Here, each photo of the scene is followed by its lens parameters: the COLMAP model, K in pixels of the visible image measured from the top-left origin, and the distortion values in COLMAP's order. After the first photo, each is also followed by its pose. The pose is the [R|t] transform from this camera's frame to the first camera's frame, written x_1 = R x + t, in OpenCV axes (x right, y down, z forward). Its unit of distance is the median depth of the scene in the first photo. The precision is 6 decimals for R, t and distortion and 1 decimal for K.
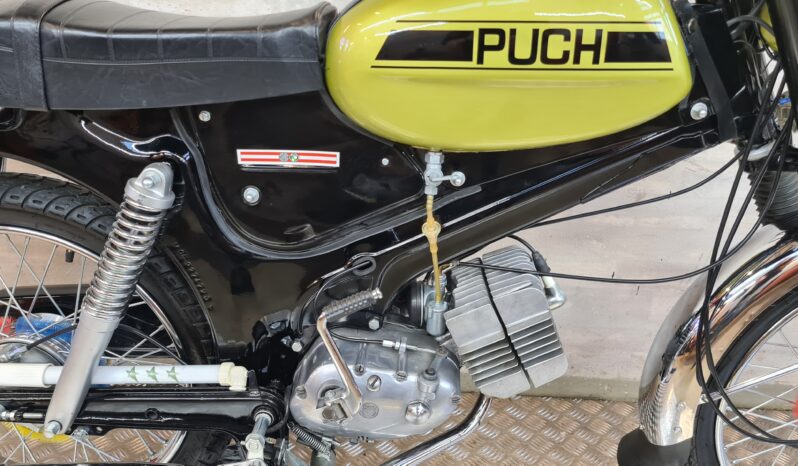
lens RADIAL K [[625.6, 0, 407.1], [0, 625.6, 227.8], [0, 0, 1]] dist [0.065161, -0.046656]
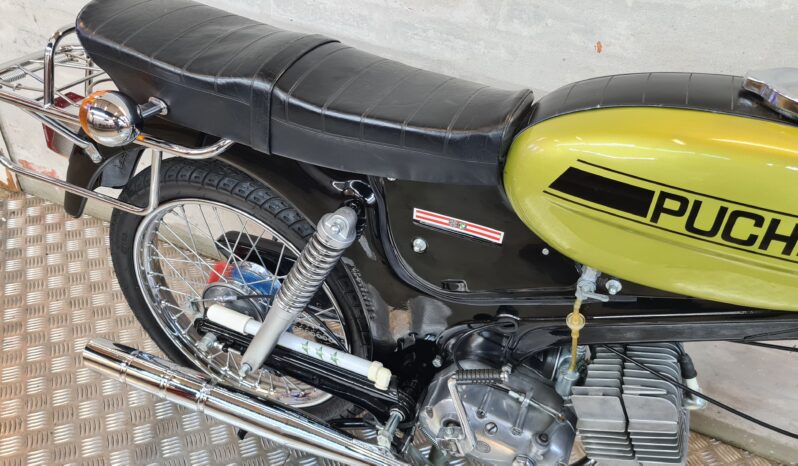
lens RADIAL K [[625.6, 0, 407.1], [0, 625.6, 227.8], [0, 0, 1]] dist [0.065161, -0.046656]
pose [[0.925819, 0.254688, -0.279272, 0.032462], [-0.184887, 0.949610, 0.253095, -0.362517], [0.329660, -0.182686, 0.926256, -0.023567]]
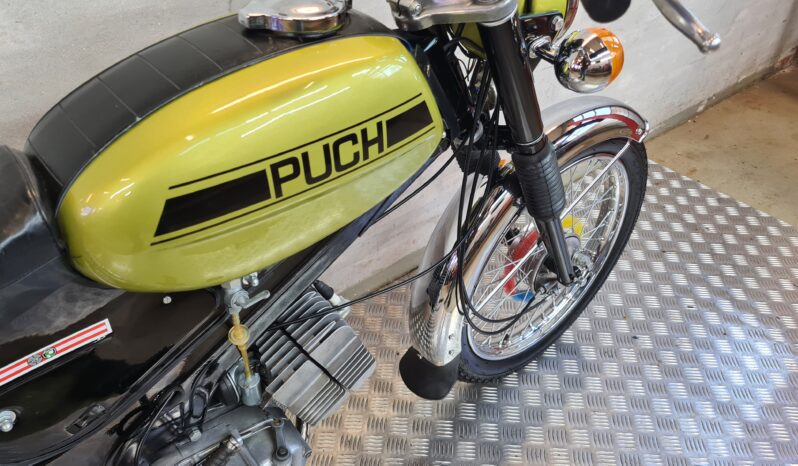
lens RADIAL K [[625.6, 0, 407.1], [0, 625.6, 227.8], [0, 0, 1]] dist [0.065161, -0.046656]
pose [[0.759735, -0.410959, 0.503900, -0.176750], [0.238989, 0.897194, 0.371386, -0.428208], [-0.604721, -0.161729, 0.779844, 0.167944]]
